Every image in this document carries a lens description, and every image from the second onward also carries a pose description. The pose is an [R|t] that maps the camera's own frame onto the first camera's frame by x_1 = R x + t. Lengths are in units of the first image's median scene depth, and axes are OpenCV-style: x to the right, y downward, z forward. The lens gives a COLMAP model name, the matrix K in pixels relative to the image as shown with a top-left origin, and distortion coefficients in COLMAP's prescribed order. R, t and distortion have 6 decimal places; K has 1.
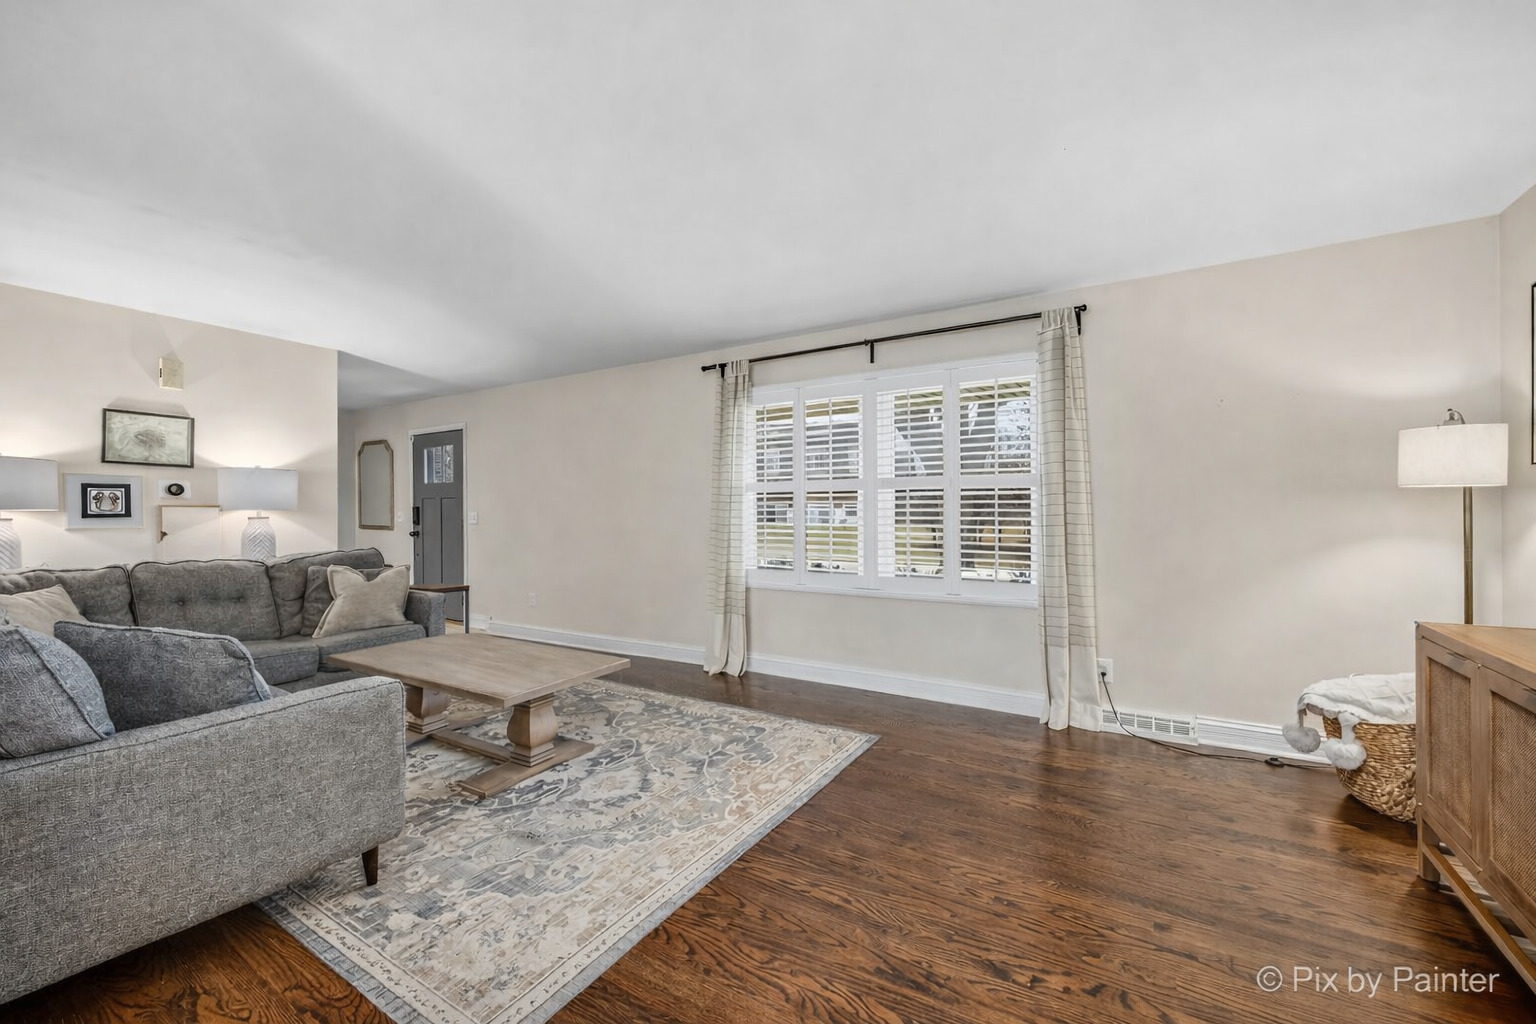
lens RADIAL K [[615.6, 0, 766.6], [0, 615.6, 506.0], [0, 0, 1]] dist [-0.000443, 0.000036]
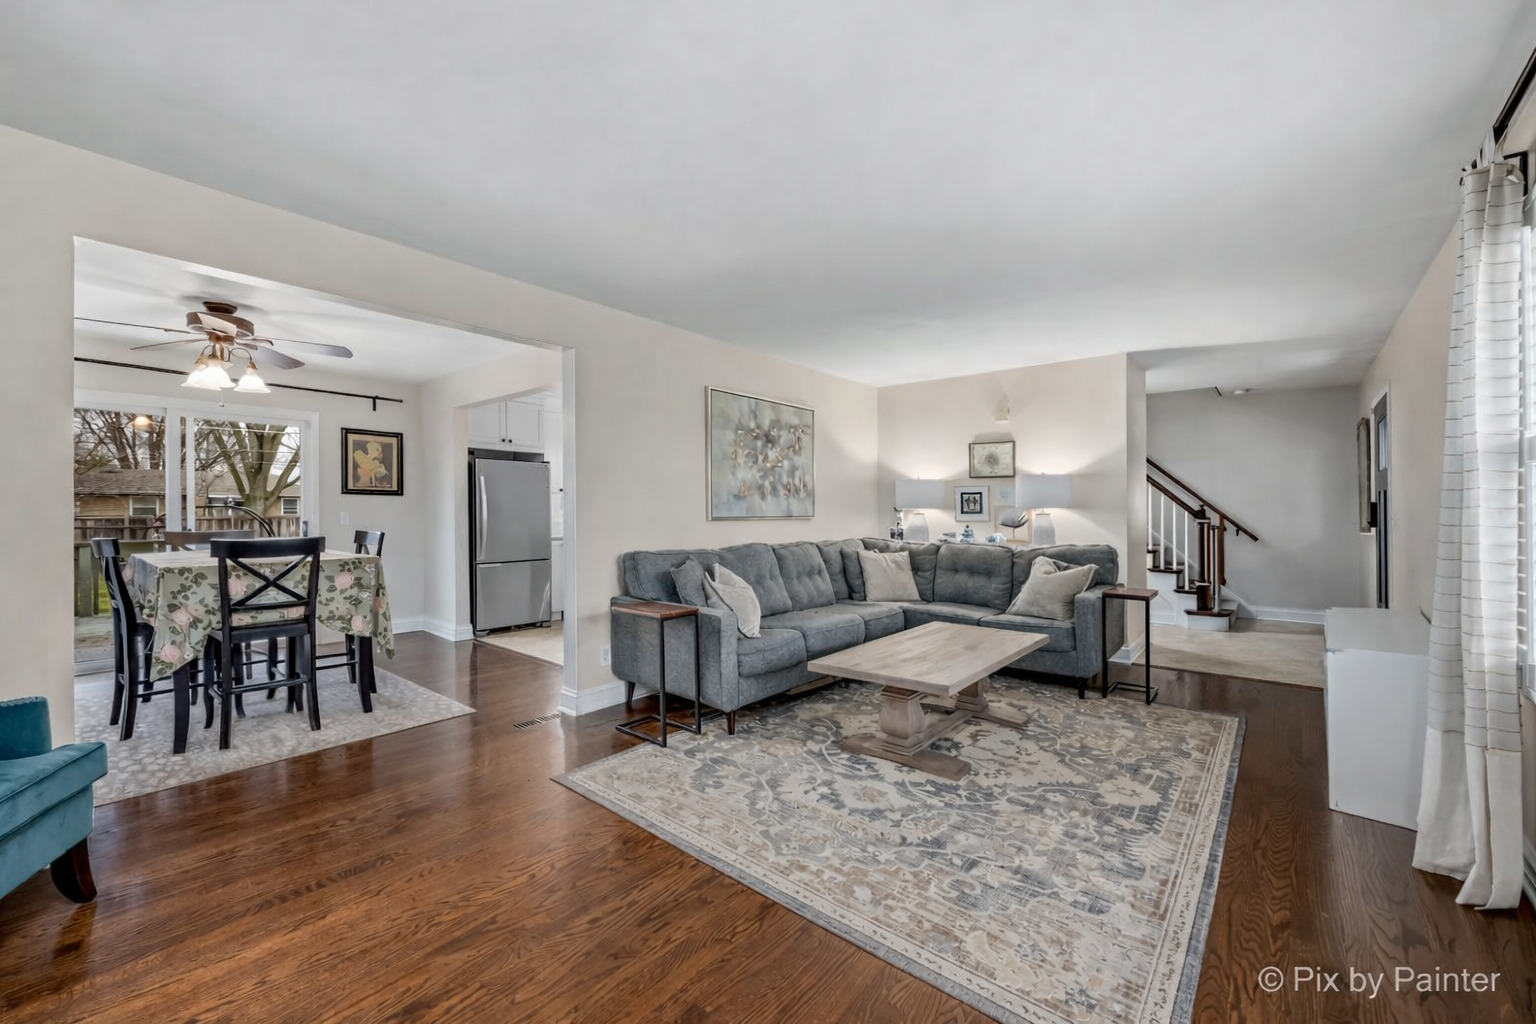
lens RADIAL K [[615.6, 0, 766.6], [0, 615.6, 506.0], [0, 0, 1]] dist [-0.000443, 0.000036]
pose [[-0.155658, -0.002435, -0.987808, 0.567331], [0.010575, 0.999936, -0.004131, 0.001098], [0.987754, -0.011089, -0.155622, 0.775263]]
